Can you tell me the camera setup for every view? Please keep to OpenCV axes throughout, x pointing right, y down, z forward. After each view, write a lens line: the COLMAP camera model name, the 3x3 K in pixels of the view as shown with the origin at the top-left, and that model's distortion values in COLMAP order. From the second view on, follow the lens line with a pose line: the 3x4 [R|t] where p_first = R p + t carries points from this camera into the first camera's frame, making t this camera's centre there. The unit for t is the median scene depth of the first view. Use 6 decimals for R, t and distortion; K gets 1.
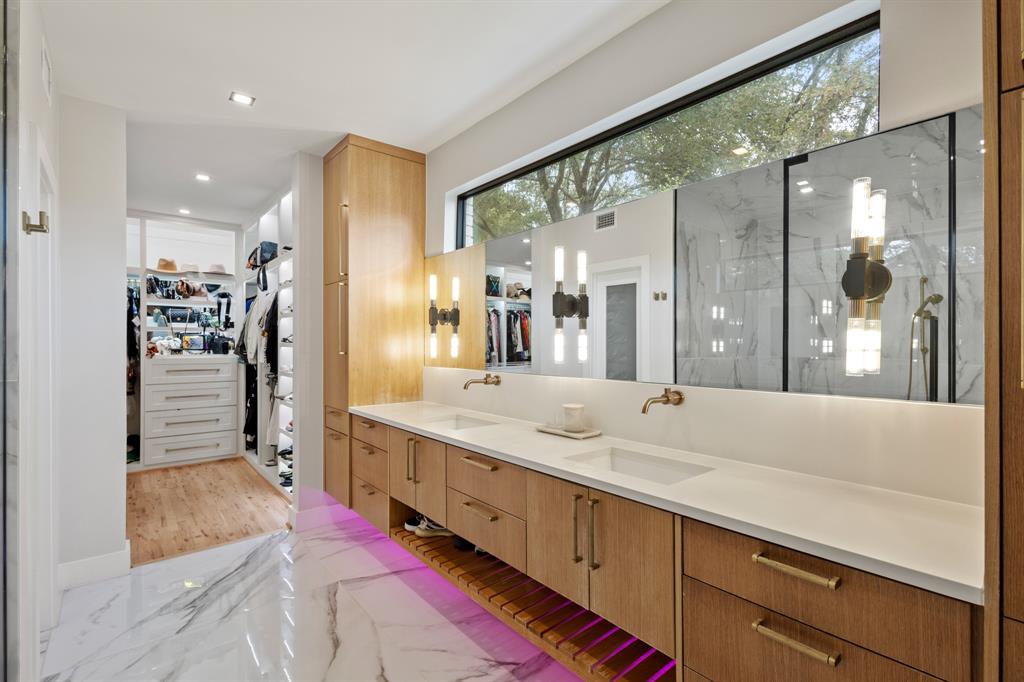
lens RADIAL K [[469.8, 0, 515.0], [0, 469.8, 336.9], [0, 0, 1]] dist [0.011024, -0.000706]
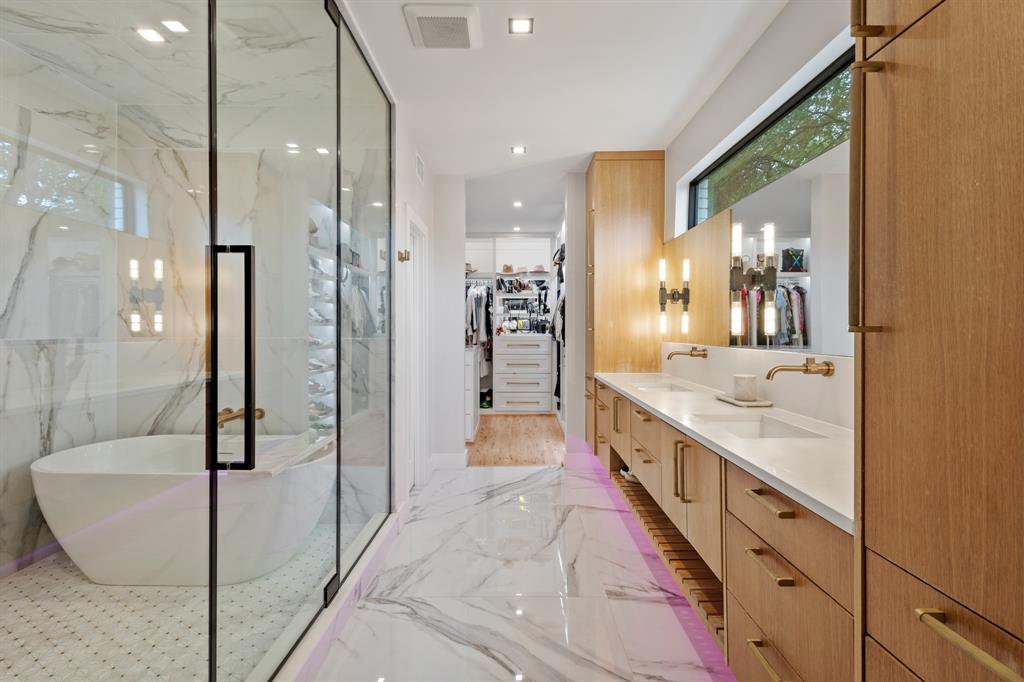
lens RADIAL K [[475.9, 0, 515.8], [0, 475.9, 317.5], [0, 0, 1]] dist [0.014766, 0.000037]
pose [[0.766090, -0.017115, -0.642505, 0.259397], [0.009462, 0.999837, -0.015351, 0.018431], [0.642663, 0.005681, 0.766128, -0.080501]]
